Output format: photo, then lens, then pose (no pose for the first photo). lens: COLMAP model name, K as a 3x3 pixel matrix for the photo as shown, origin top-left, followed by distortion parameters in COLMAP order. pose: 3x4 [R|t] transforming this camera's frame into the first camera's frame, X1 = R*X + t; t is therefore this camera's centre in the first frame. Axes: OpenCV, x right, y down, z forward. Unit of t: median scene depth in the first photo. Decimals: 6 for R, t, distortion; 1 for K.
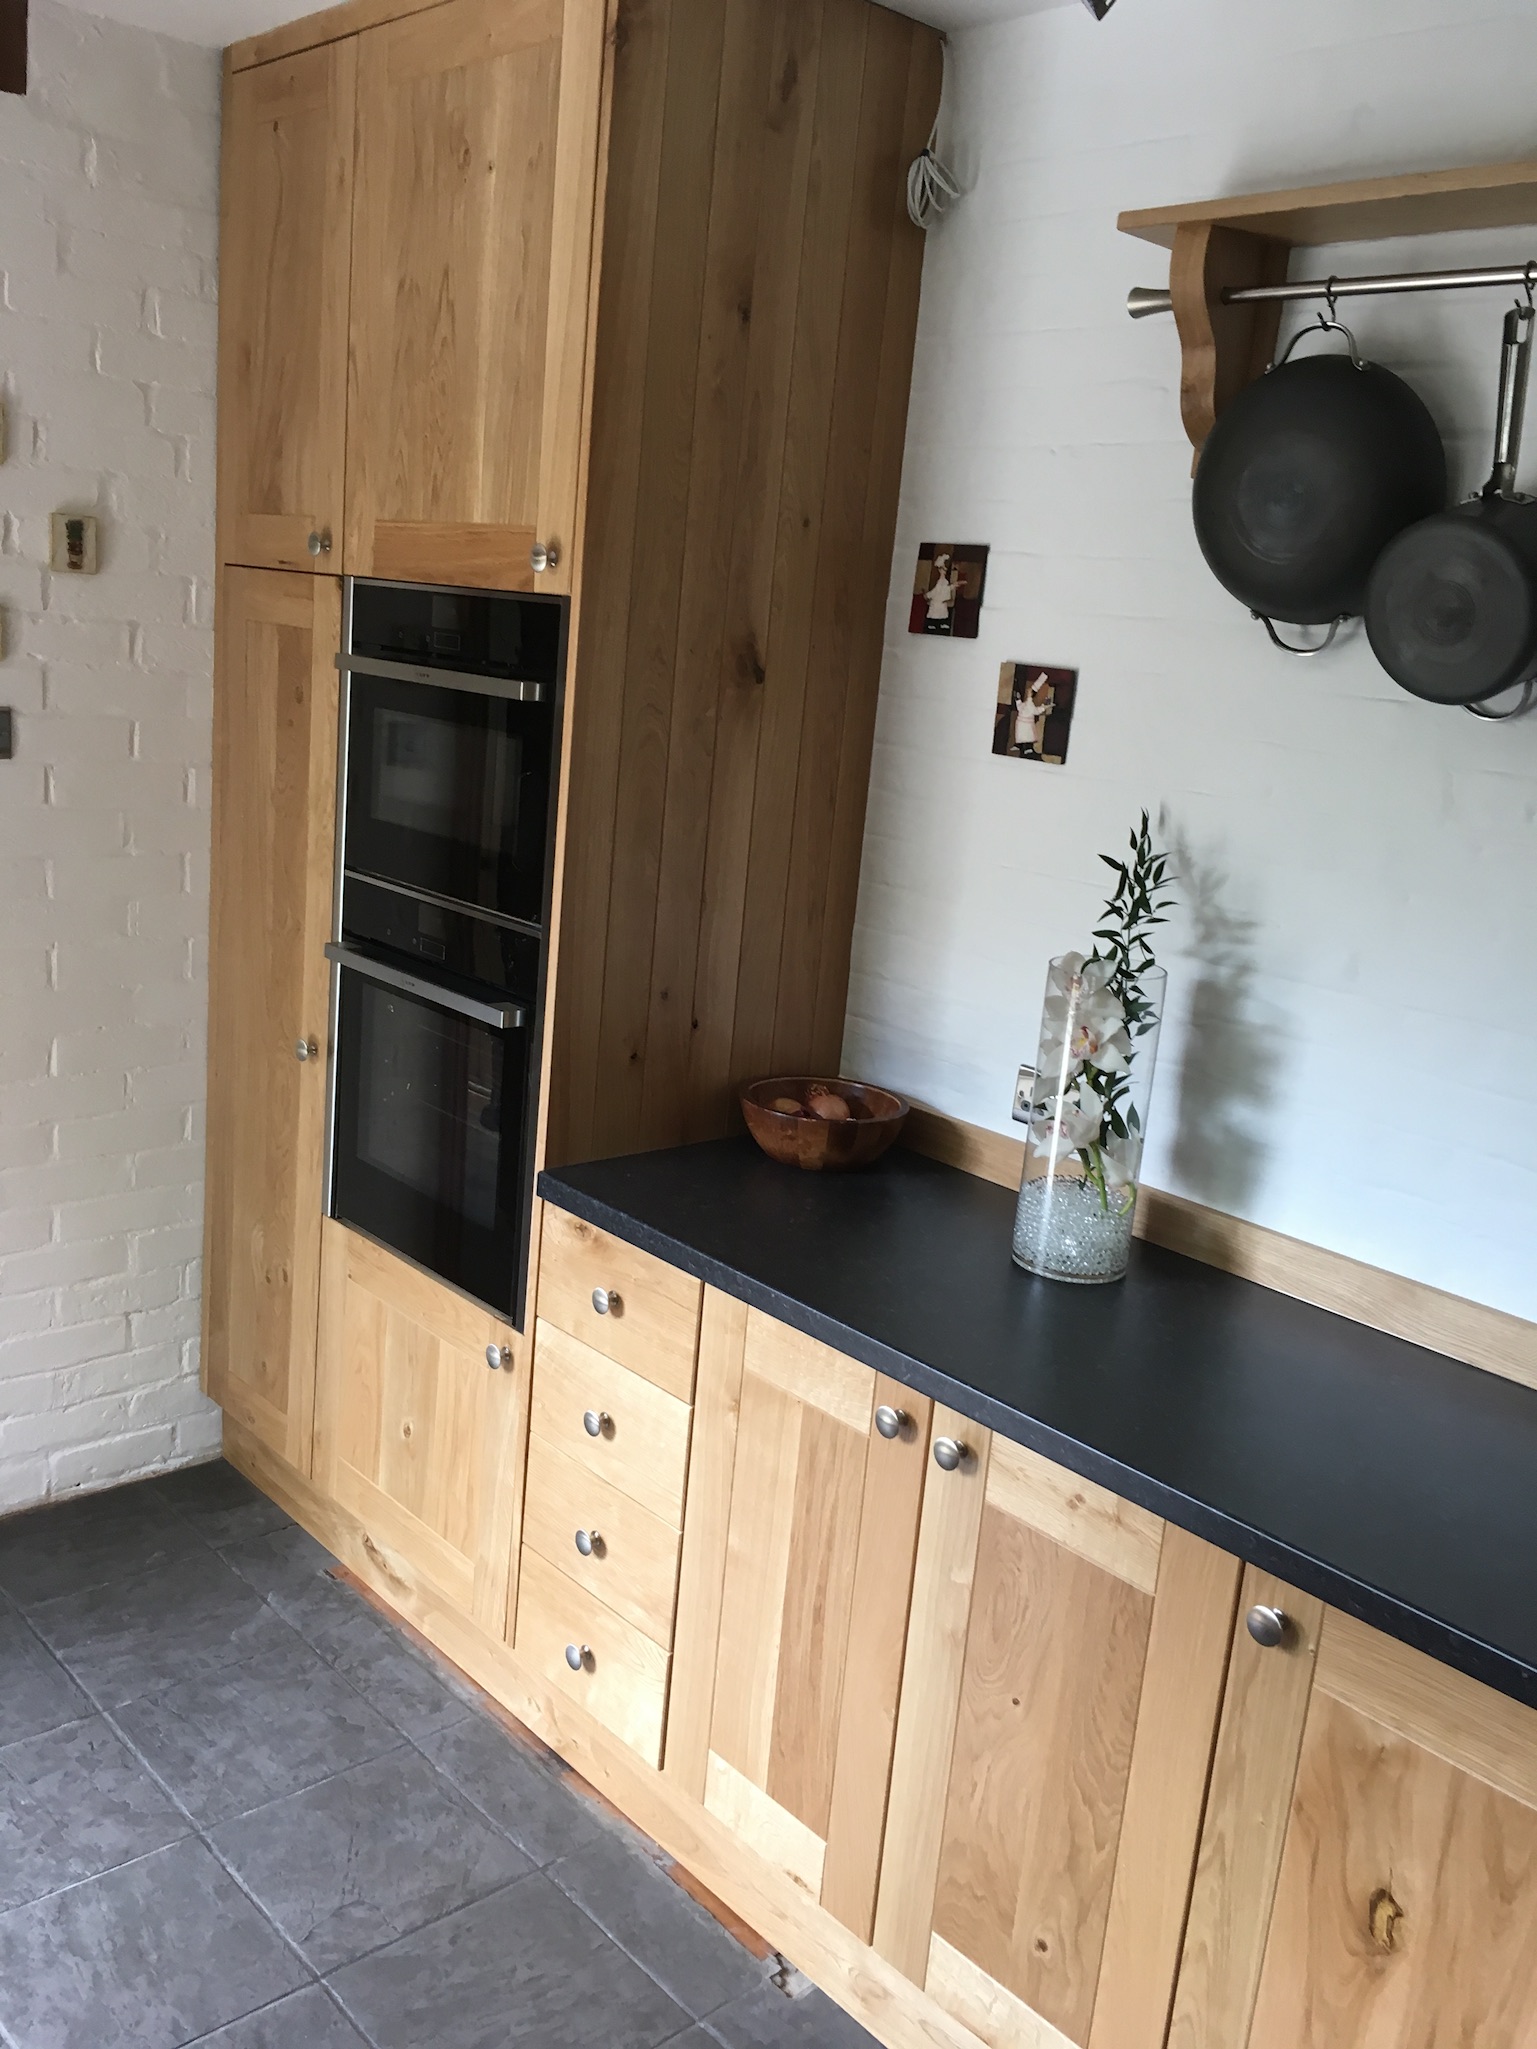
lens RADIAL K [[1750.0, 0, 762.0], [0, 1750.0, 1024.2], [0, 0, 1]] dist [0.072904, -0.122579]
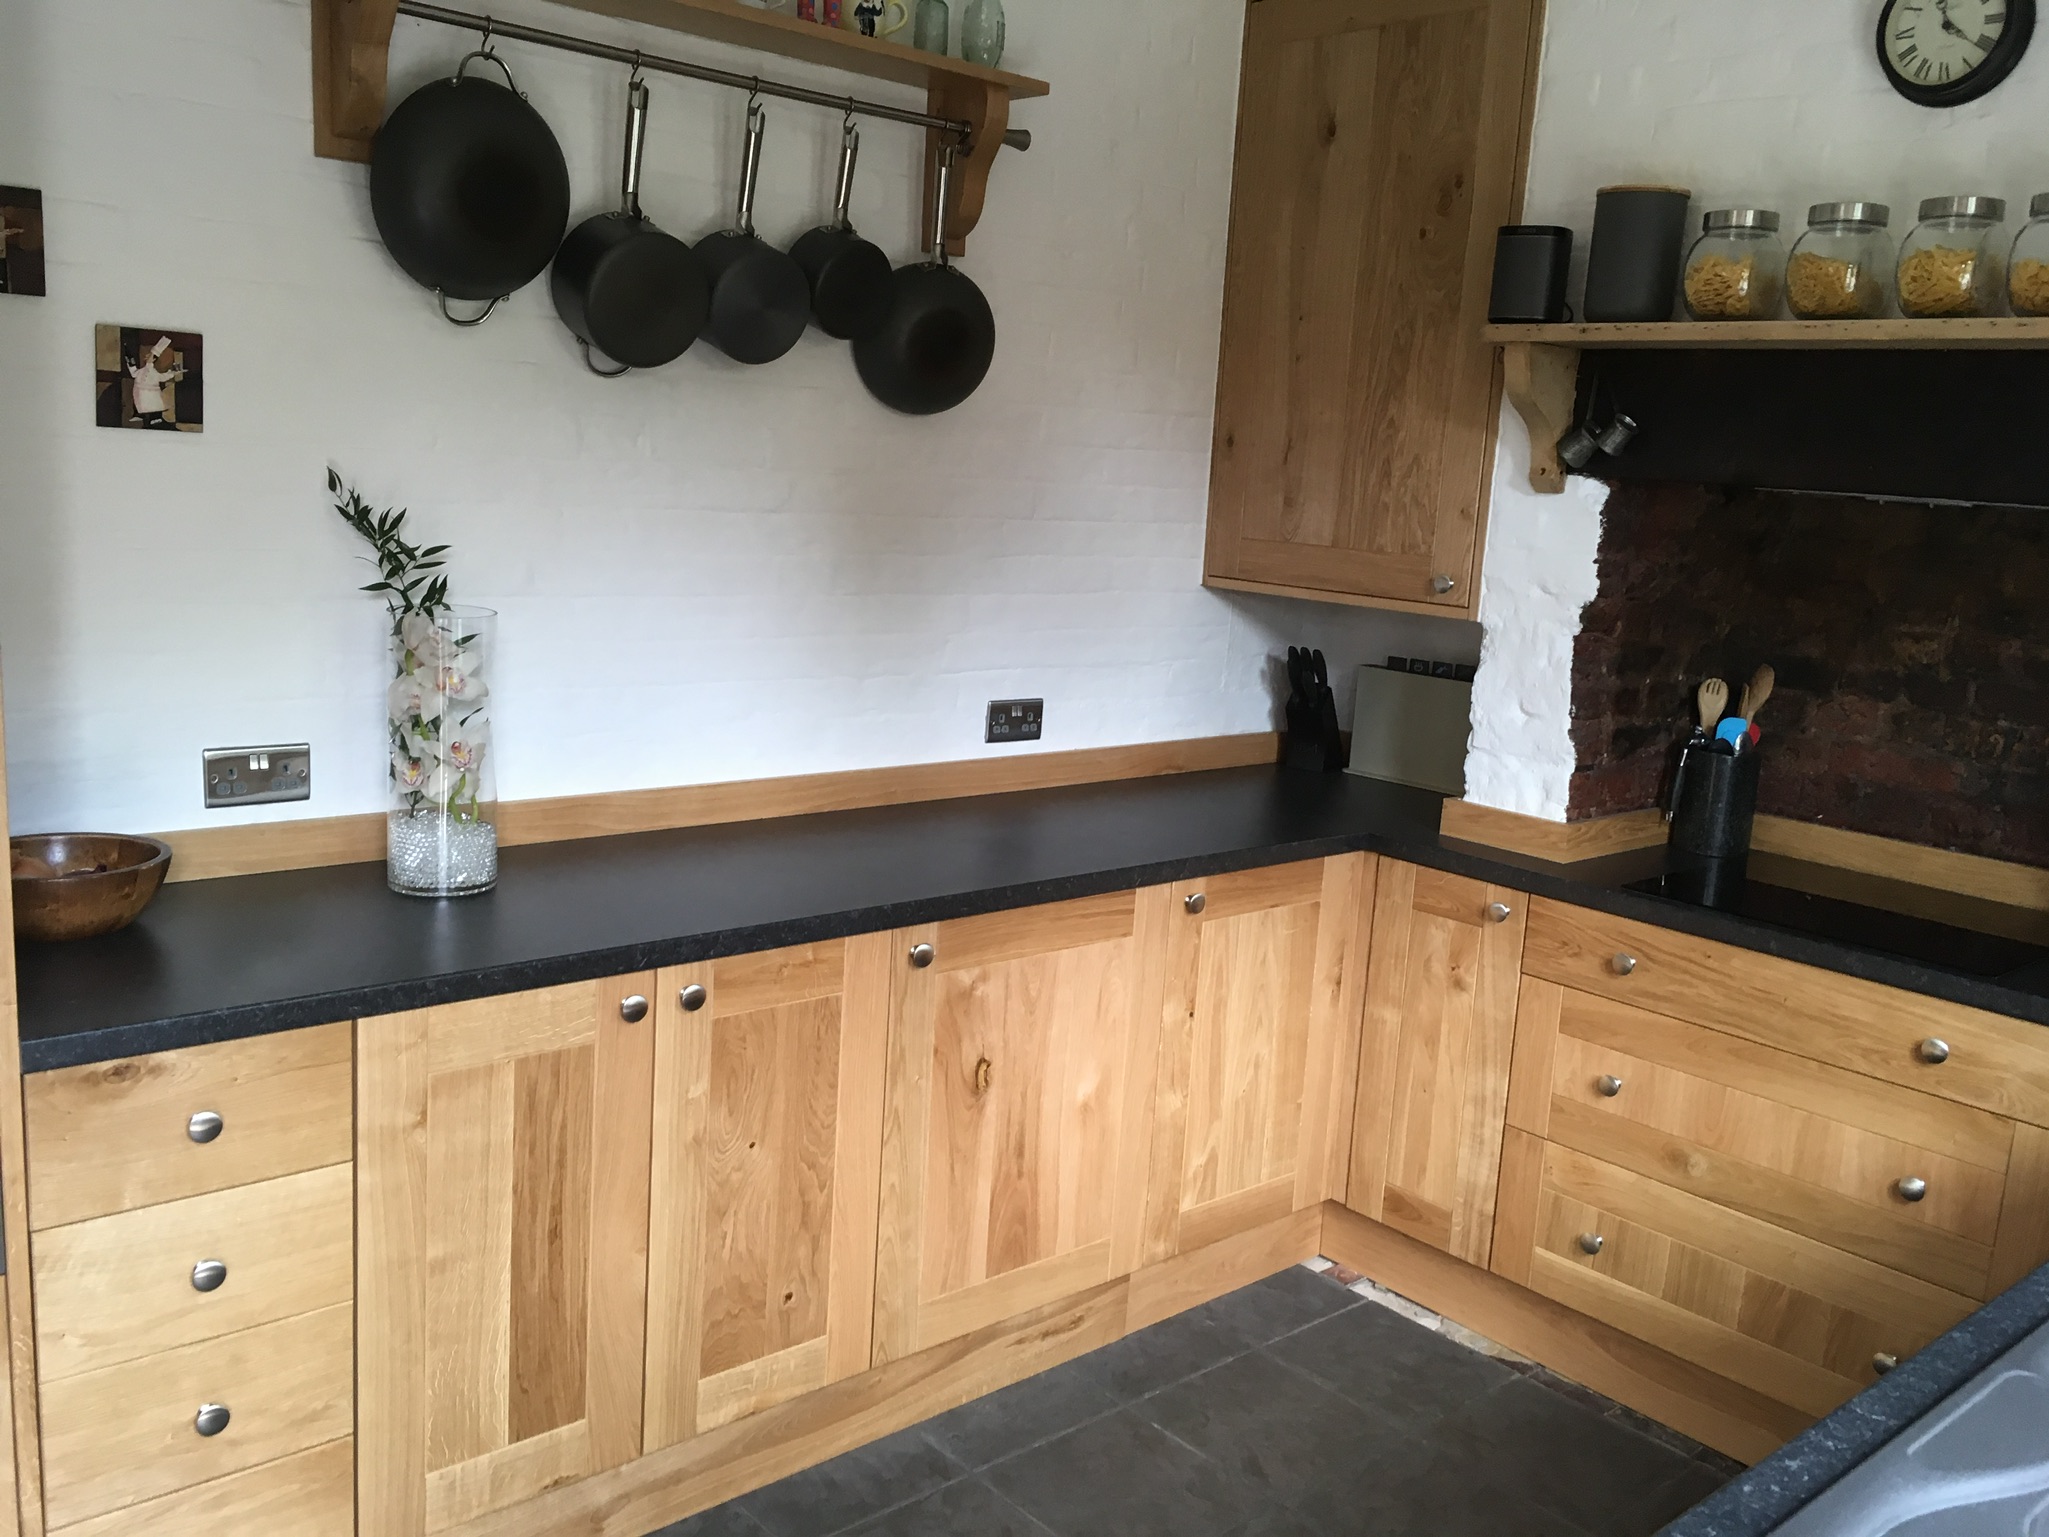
lens RADIAL K [[1740.4, 0, 1024.5], [0, 1740.4, 768.5], [0, 0, 1]] dist [0.070411, -0.099786]
pose [[0.021466, -0.264537, 0.964137, -0.846506], [0.169905, 0.951296, 0.257231, -0.151642], [-0.985227, 0.158290, 0.065367, 0.545475]]
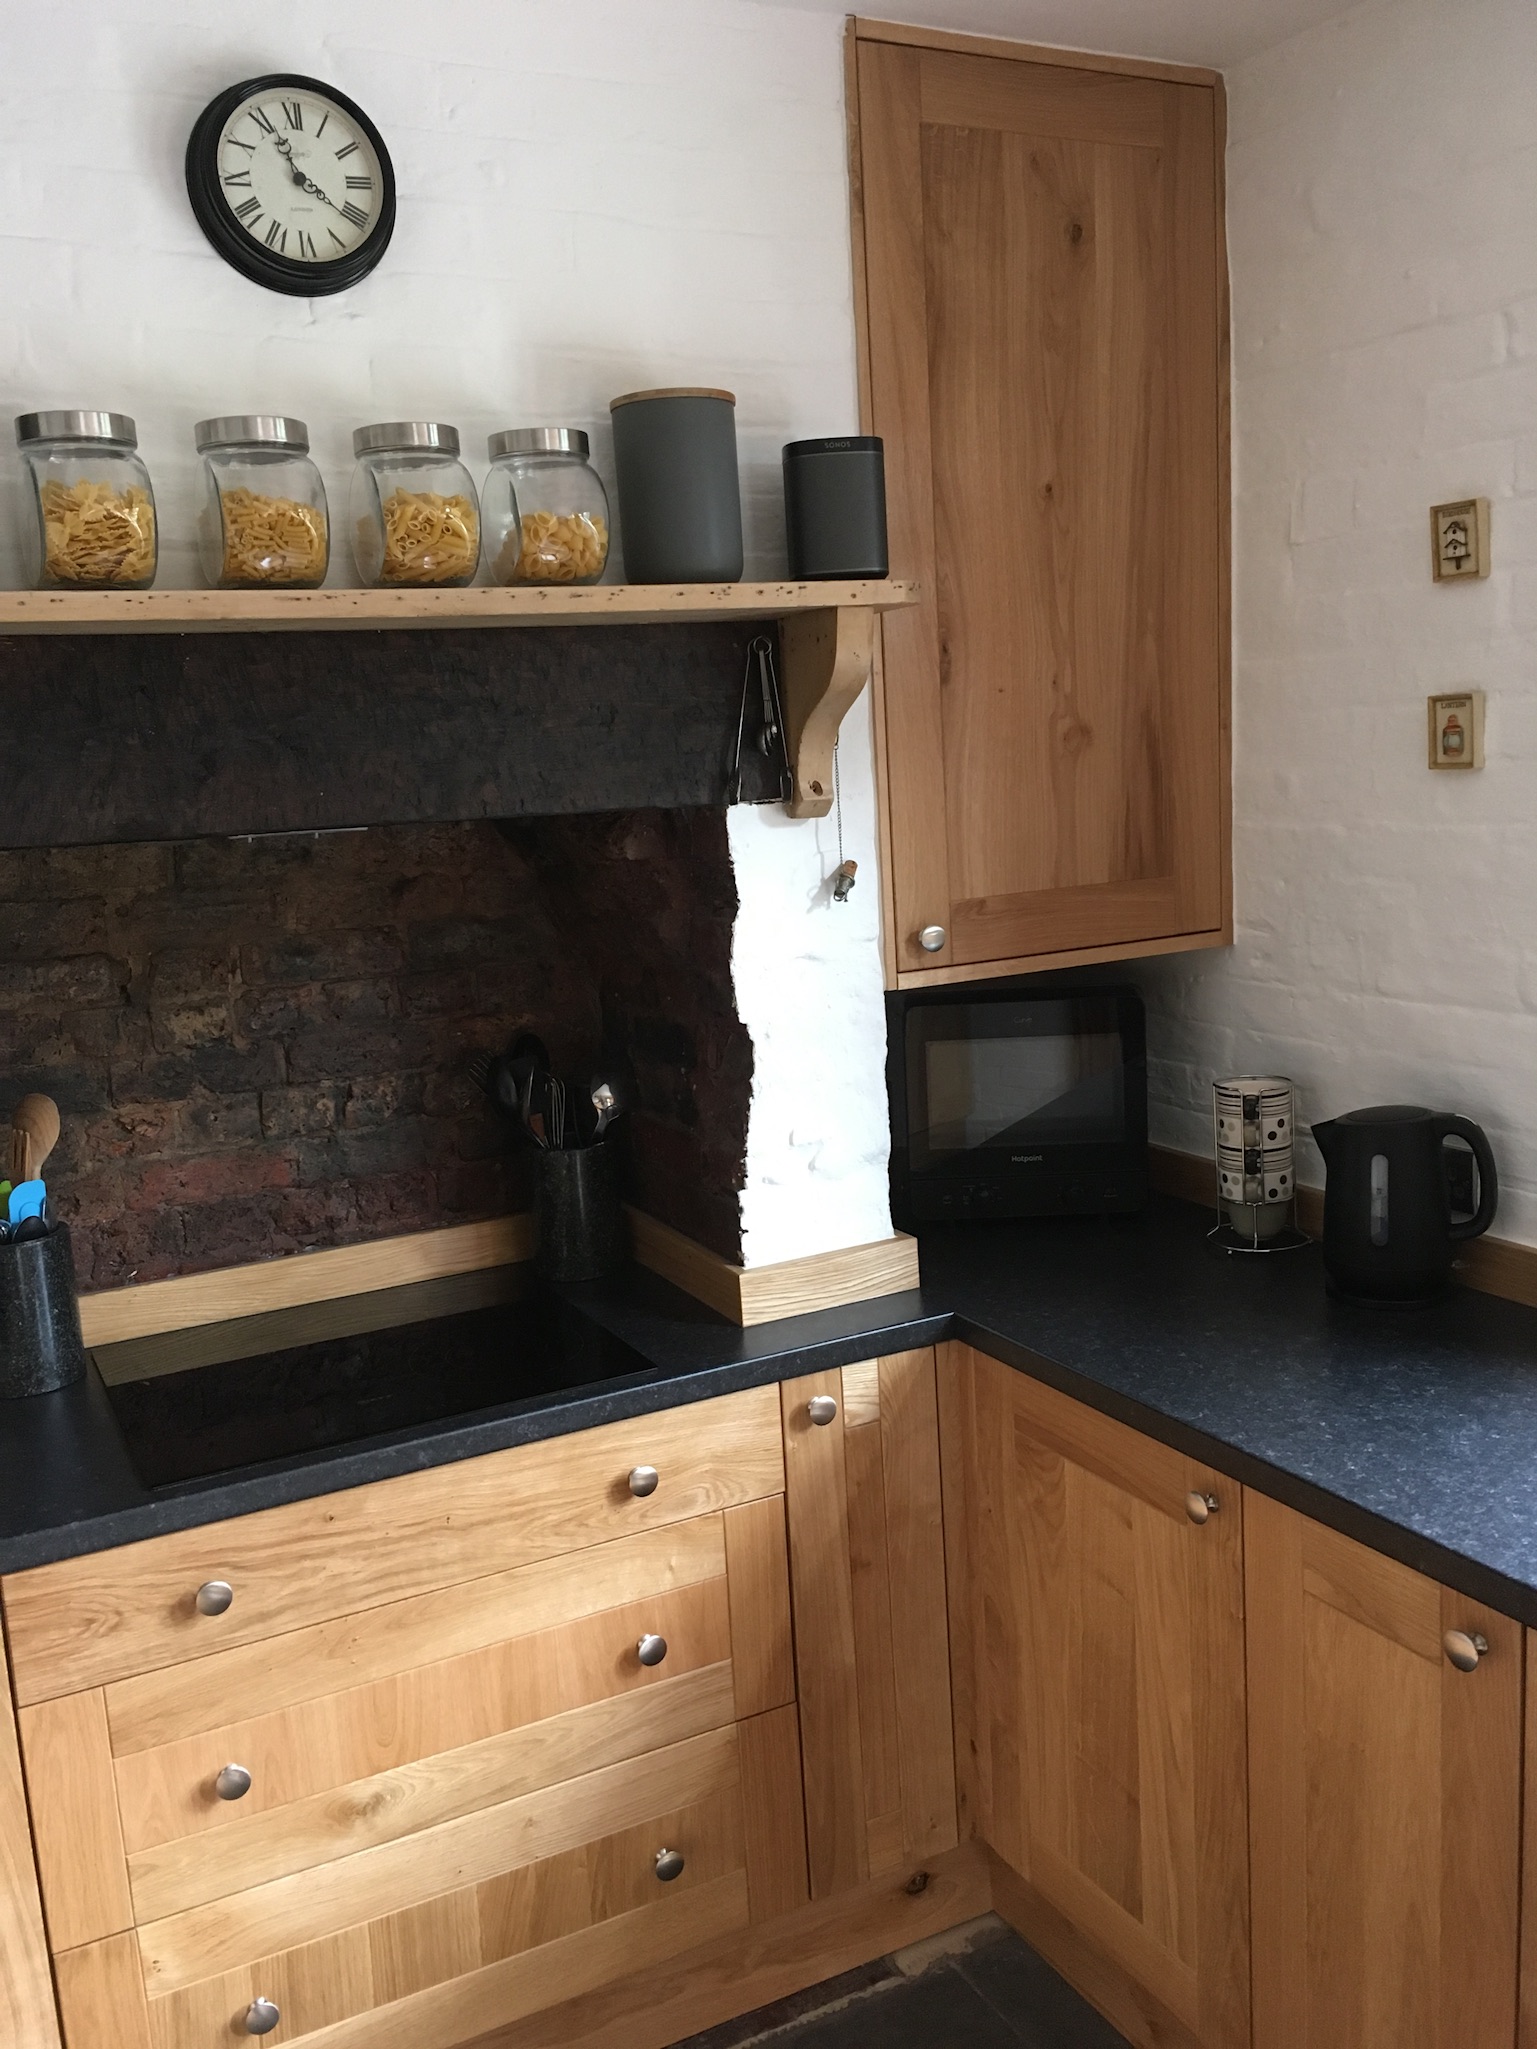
lens RADIAL K [[1741.8, 0, 768.5], [0, 1741.8, 1024.5], [0, 0, 1]] dist [0.070912, -0.105451]
pose [[-0.965667, -0.074091, 0.248994, -0.089258], [0.031463, 0.918056, 0.395201, -0.169839], [-0.257871, 0.389467, -0.884205, 0.767179]]
